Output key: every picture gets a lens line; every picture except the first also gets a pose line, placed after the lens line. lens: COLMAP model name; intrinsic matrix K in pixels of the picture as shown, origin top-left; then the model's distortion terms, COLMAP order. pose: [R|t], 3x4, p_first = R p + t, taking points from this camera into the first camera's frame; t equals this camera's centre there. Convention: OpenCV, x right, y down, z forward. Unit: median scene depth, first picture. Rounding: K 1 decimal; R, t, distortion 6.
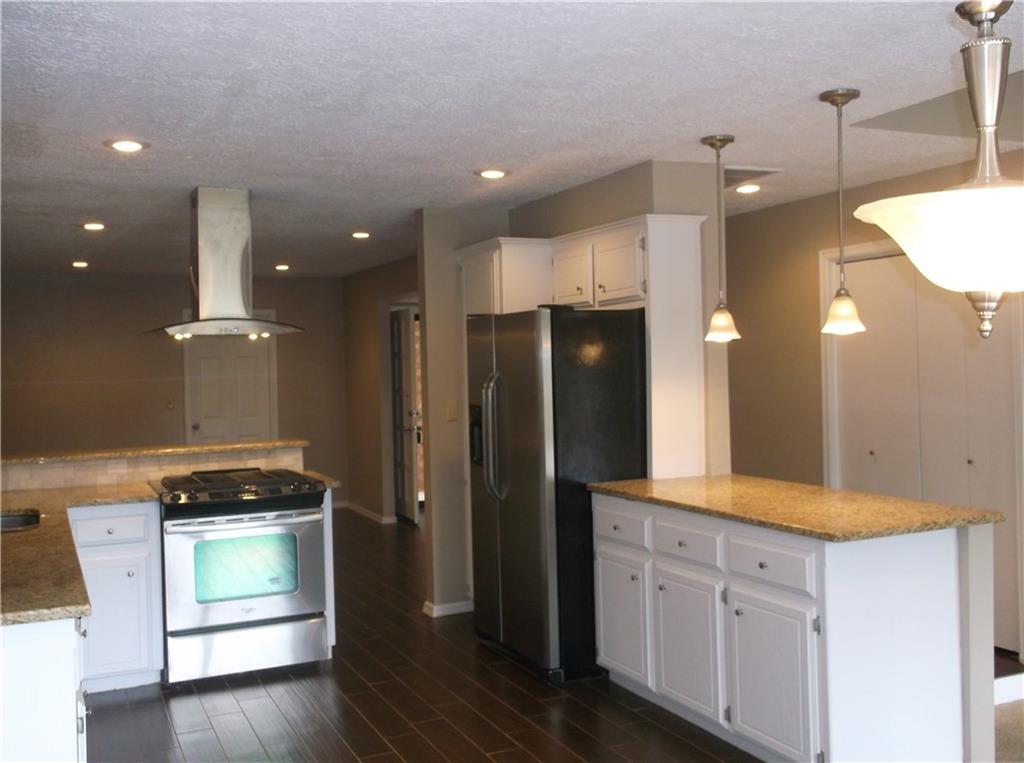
lens RADIAL K [[990.9, 0, 506.9], [0, 990.9, 377.6], [0, 0, 1]] dist [-0.007240, 0.000000]
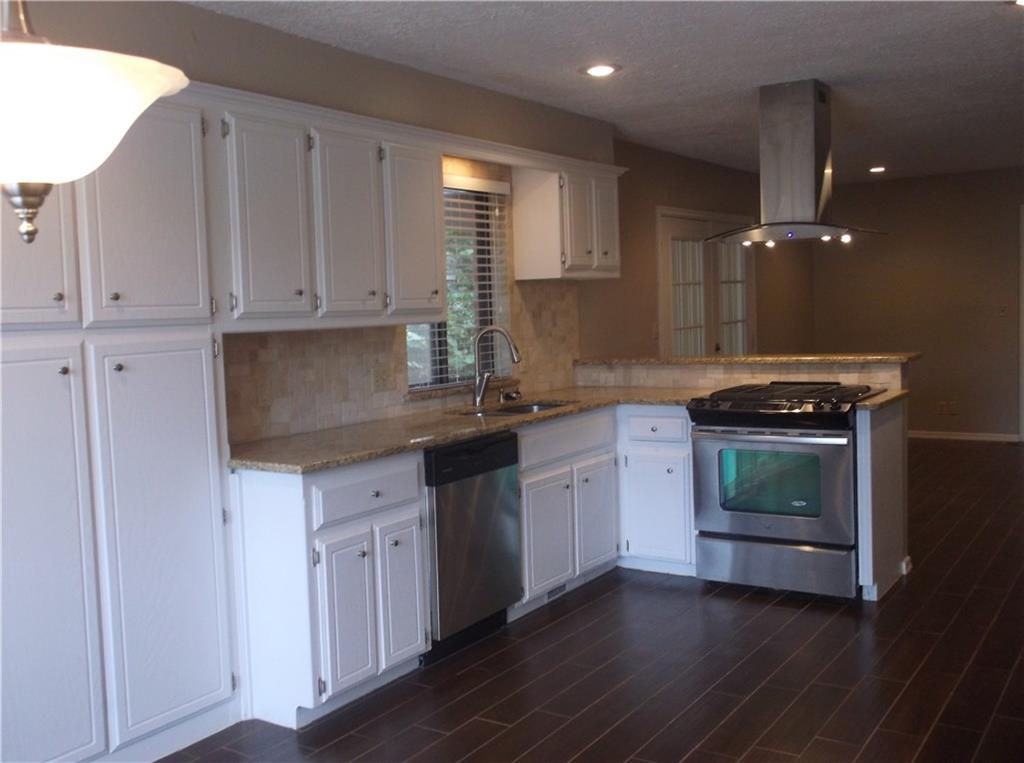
lens RADIAL K [[990.9, 0, 508.2], [0, 990.9, 383.1], [0, 0, 1]] dist [-0.007240, 0.000000]
pose [[0.518080, 0.070034, -0.852460, 0.391934], [0.015862, 0.995684, 0.091440, 0.002082], [0.855185, -0.060895, 0.514733, 0.267012]]
